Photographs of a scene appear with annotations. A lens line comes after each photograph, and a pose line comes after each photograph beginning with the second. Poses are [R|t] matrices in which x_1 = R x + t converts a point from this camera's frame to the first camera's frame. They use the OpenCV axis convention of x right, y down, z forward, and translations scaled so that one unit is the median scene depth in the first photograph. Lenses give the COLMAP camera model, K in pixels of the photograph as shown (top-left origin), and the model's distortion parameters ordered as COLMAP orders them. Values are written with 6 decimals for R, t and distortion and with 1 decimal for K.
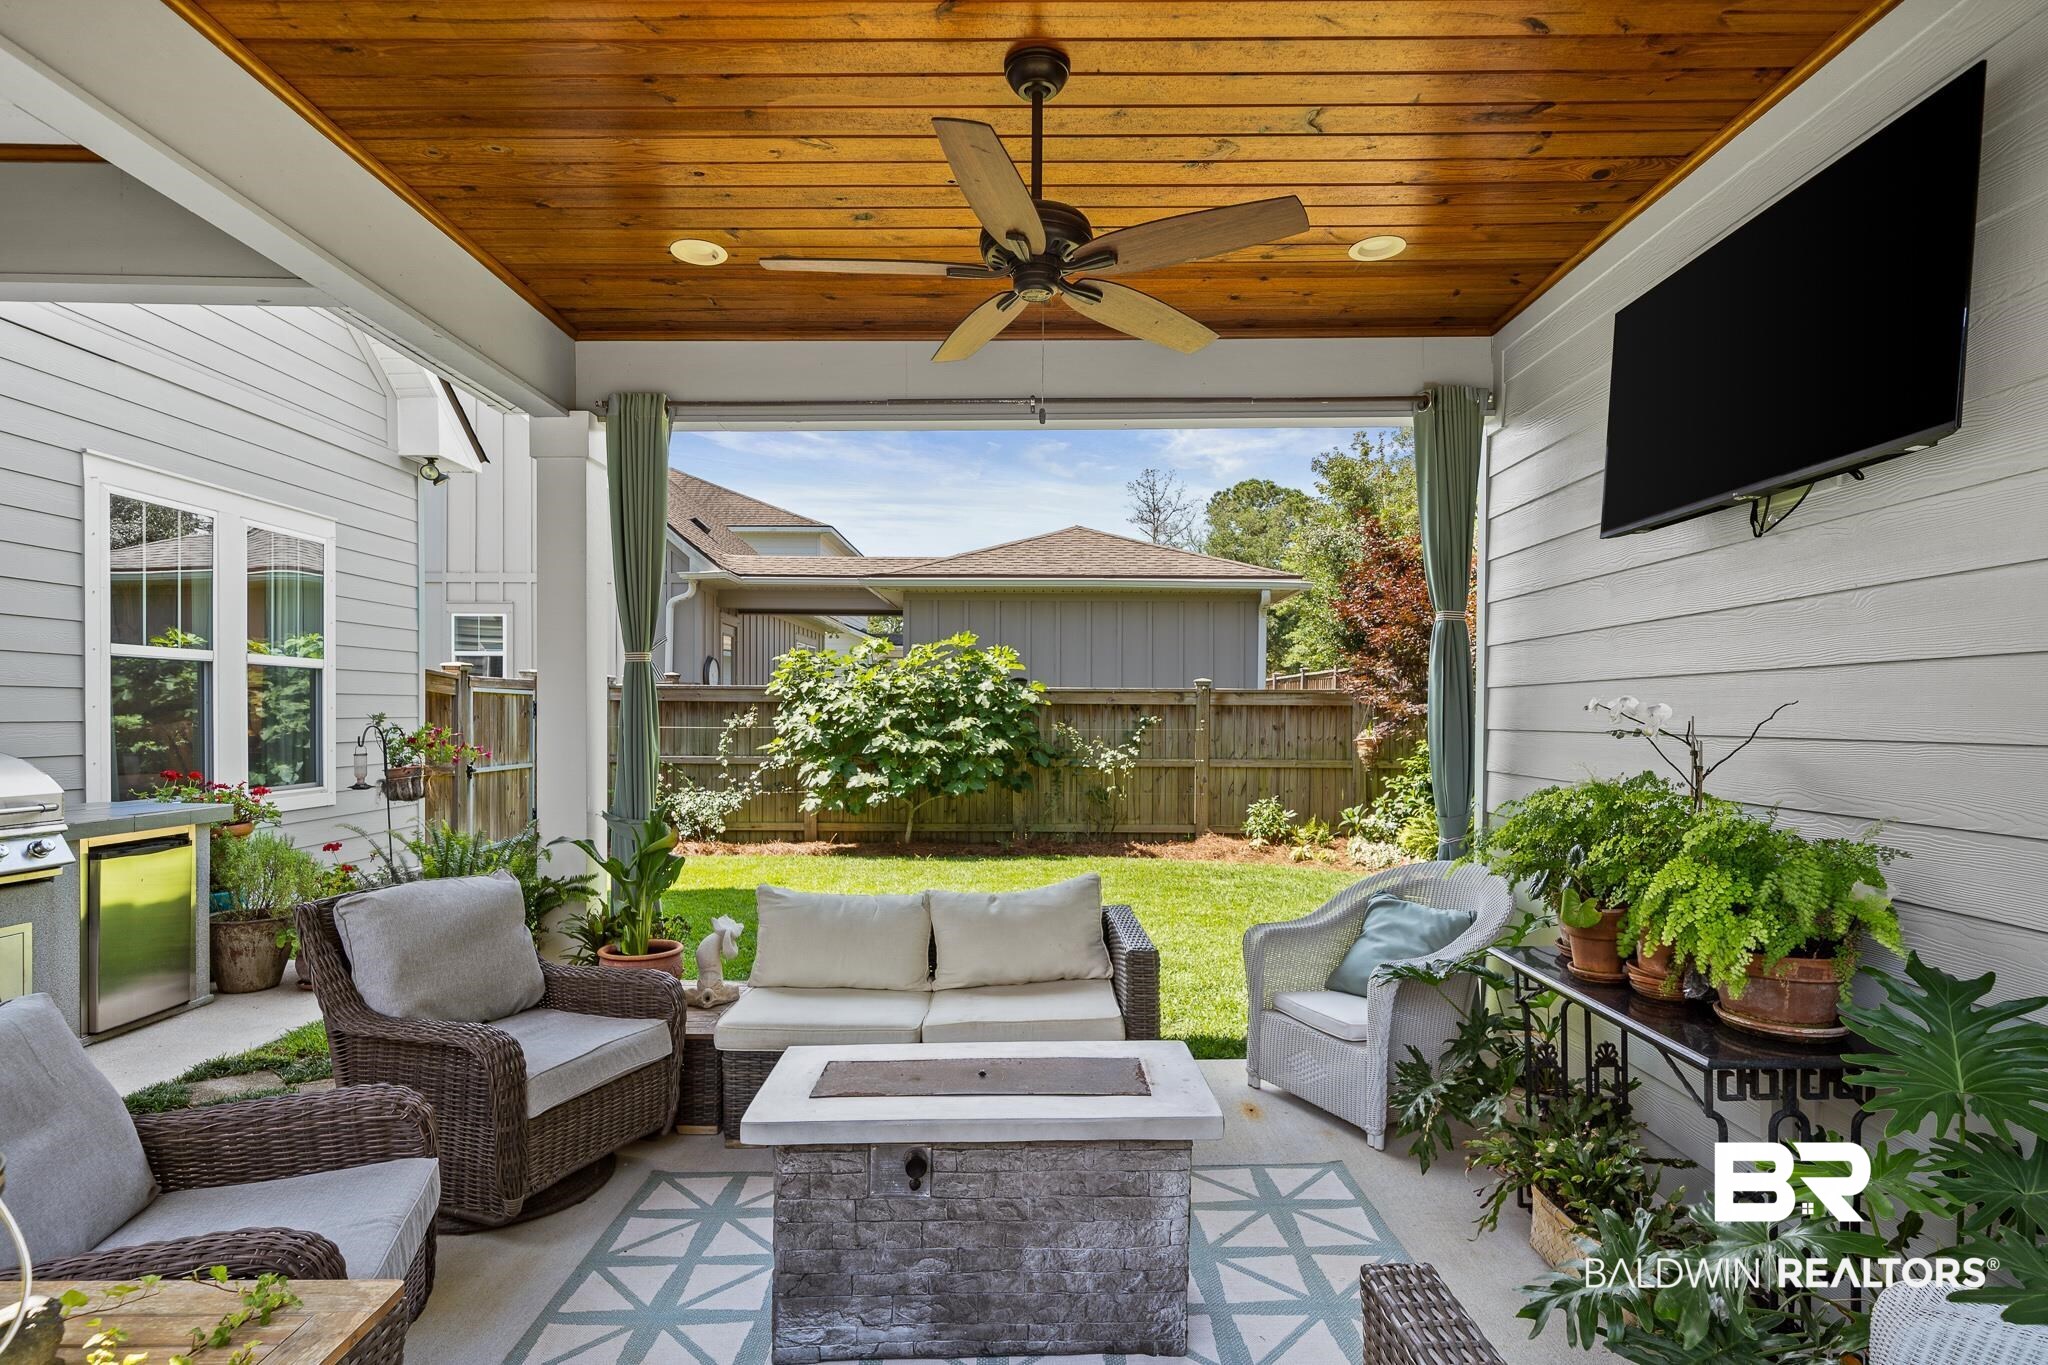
lens RADIAL K [[997.5, 0, 1013.2], [0, 997.5, 720.4], [0, 0, 1]] dist [0.000700, 0.000823]
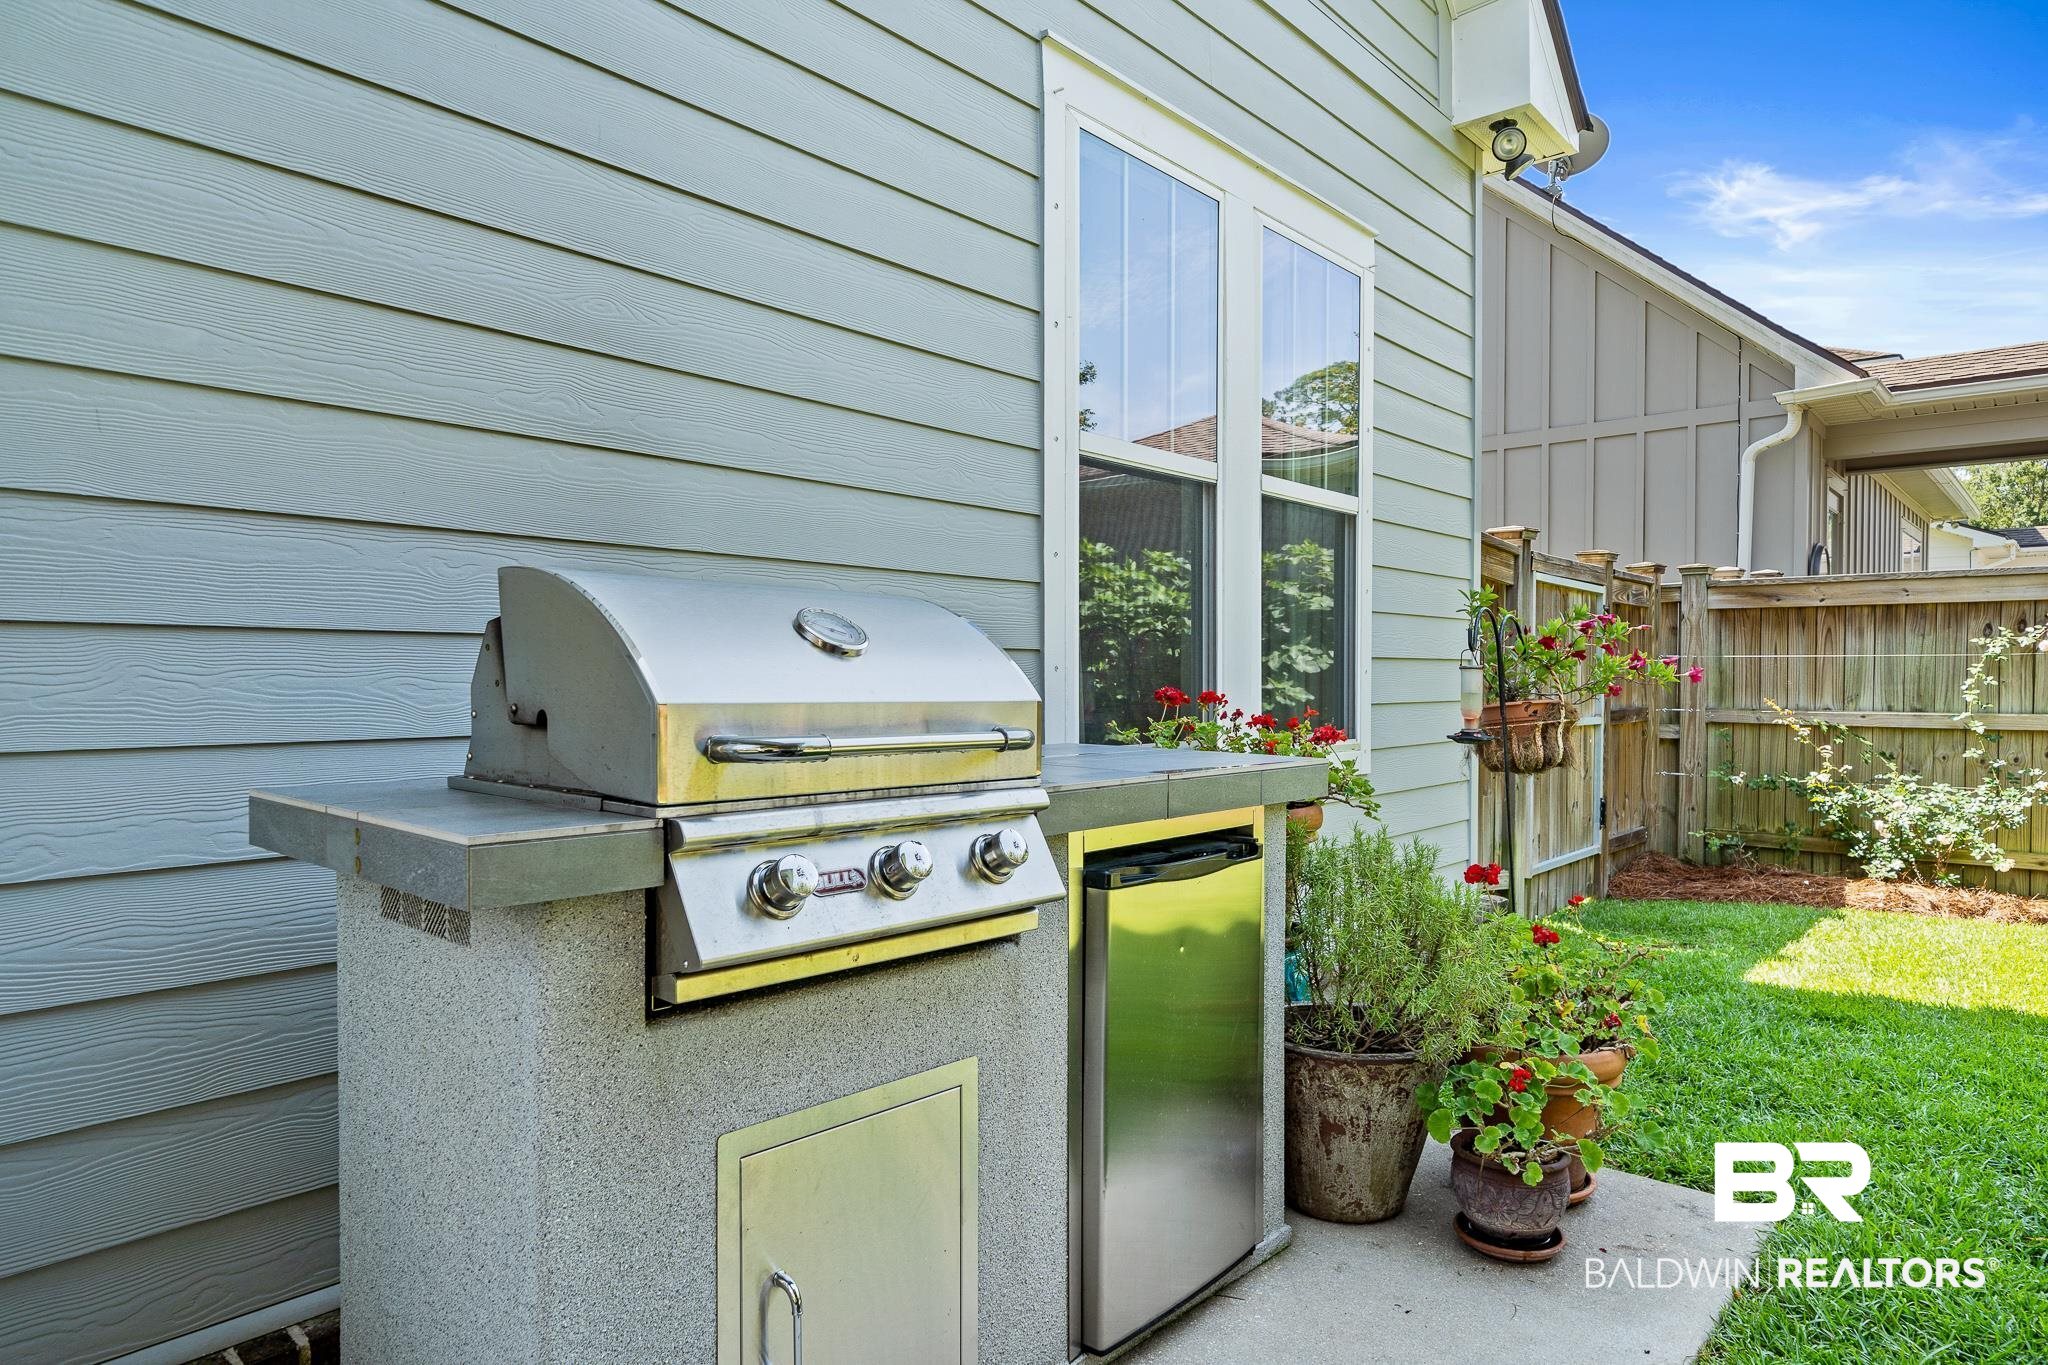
lens RADIAL K [[1204.5, 0, 1024.2], [0, 1204.5, 688.5], [0, 0, 1]] dist [-0.001745, -0.000321]
pose [[0.752833, -0.002417, -0.658208, -0.544518], [0.000020, 0.999993, -0.003650, 0.056654], [0.658212, 0.002734, 0.752828, 0.544693]]
